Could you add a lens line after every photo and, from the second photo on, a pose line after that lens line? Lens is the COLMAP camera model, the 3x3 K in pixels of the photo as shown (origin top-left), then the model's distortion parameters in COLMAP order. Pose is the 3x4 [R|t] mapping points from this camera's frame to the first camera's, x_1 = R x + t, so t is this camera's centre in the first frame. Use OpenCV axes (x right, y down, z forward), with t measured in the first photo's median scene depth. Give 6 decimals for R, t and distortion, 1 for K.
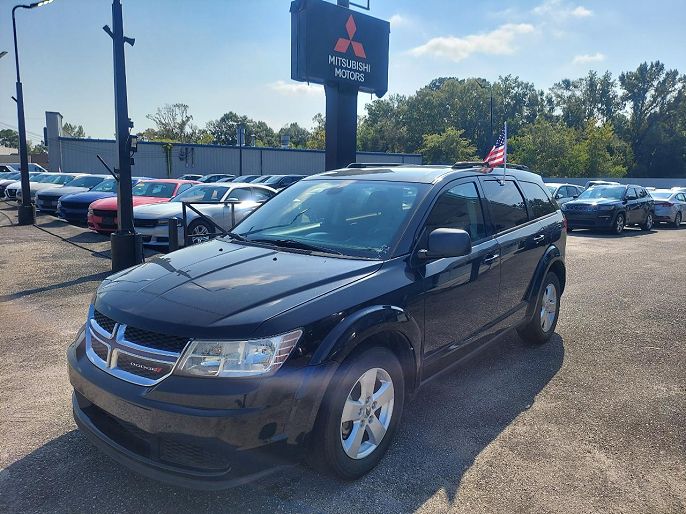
lens RADIAL K [[541.6, 0, 369.1], [0, 541.6, 255.1], [0, 0, 1]] dist [0.006294, -0.007023]
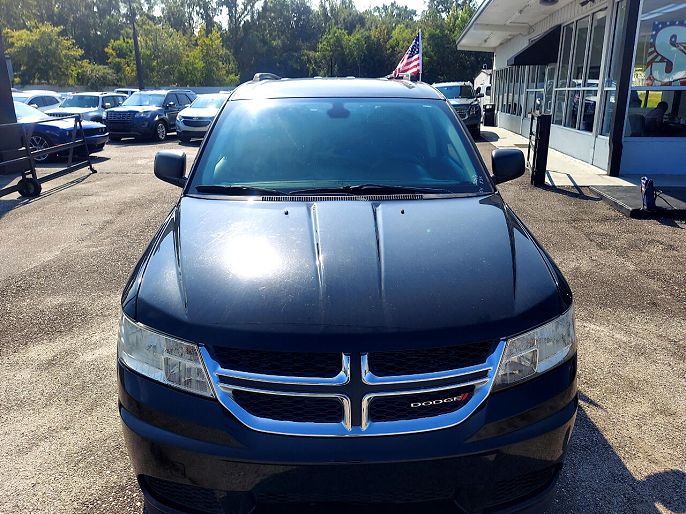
lens RADIAL K [[541.6, 0, 369.1], [0, 541.6, 255.1], [0, 0, 1]] dist [0.006294, -0.007023]
pose [[0.716121, -0.212641, 0.664797, -0.100765], [0.103132, 0.974245, 0.200527, -0.012277], [-0.690315, -0.075039, 0.719607, 0.068876]]
